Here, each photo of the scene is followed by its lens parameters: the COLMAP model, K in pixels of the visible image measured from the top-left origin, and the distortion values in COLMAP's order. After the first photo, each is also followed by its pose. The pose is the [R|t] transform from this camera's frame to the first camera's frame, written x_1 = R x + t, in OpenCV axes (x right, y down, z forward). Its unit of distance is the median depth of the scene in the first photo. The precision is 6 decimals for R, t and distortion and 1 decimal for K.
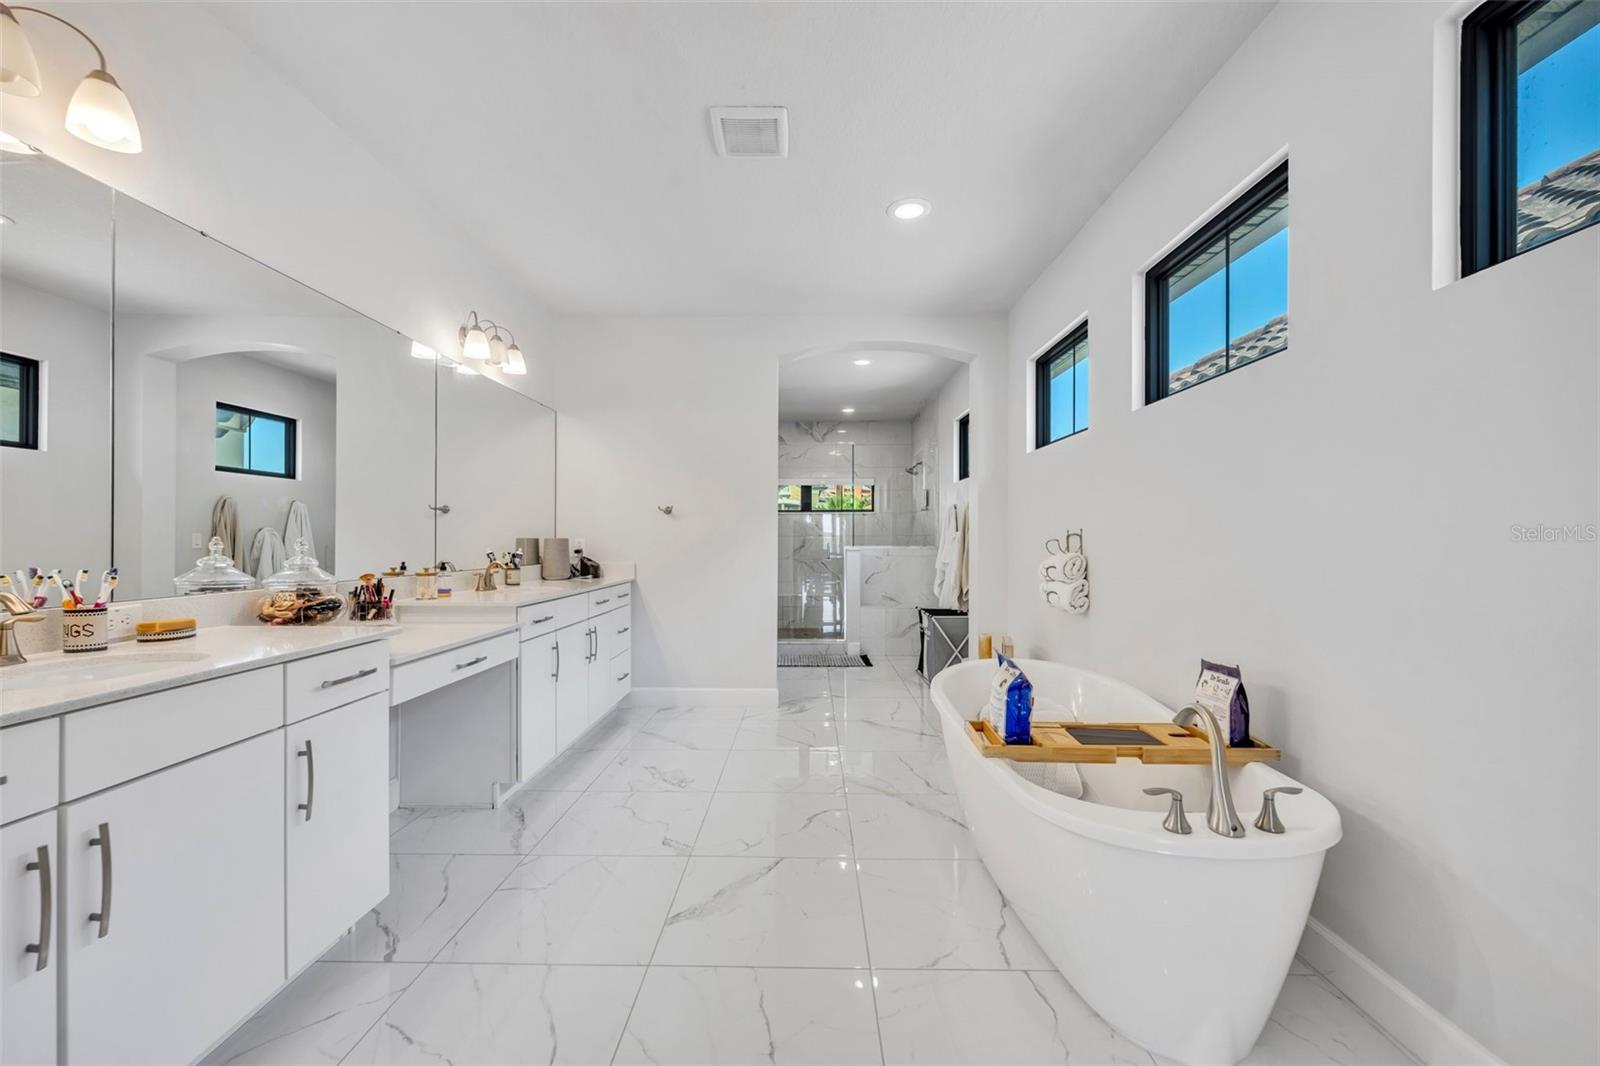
lens RADIAL K [[641.9, 0, 796.6], [0, 641.9, 530.1], [0, 0, 1]] dist [0.001906, 0.000134]
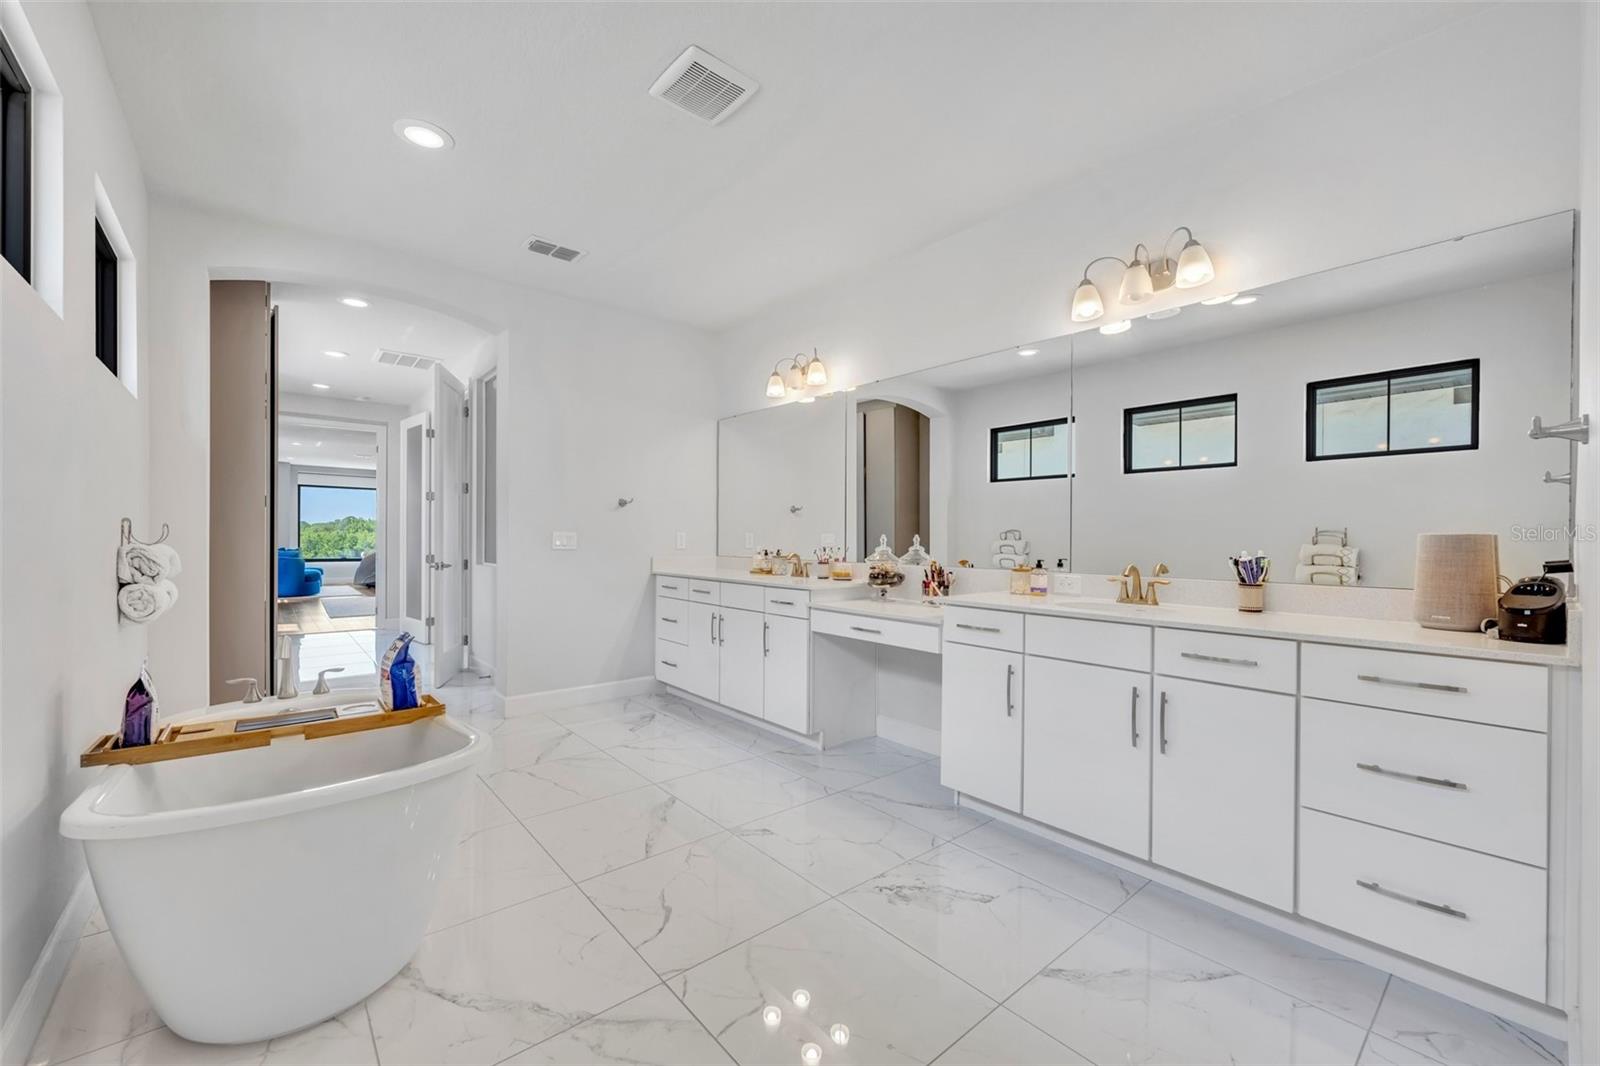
lens RADIAL K [[641.9, 0, 796.6], [0, 641.9, 530.1], [0, 0, 1]] dist [0.001906, 0.000134]
pose [[-0.752578, -0.014889, -0.658335, 0.397597], [0.001952, 0.999690, -0.024841, 0.031403], [0.658501, -0.019980, -0.752315, 1.642571]]
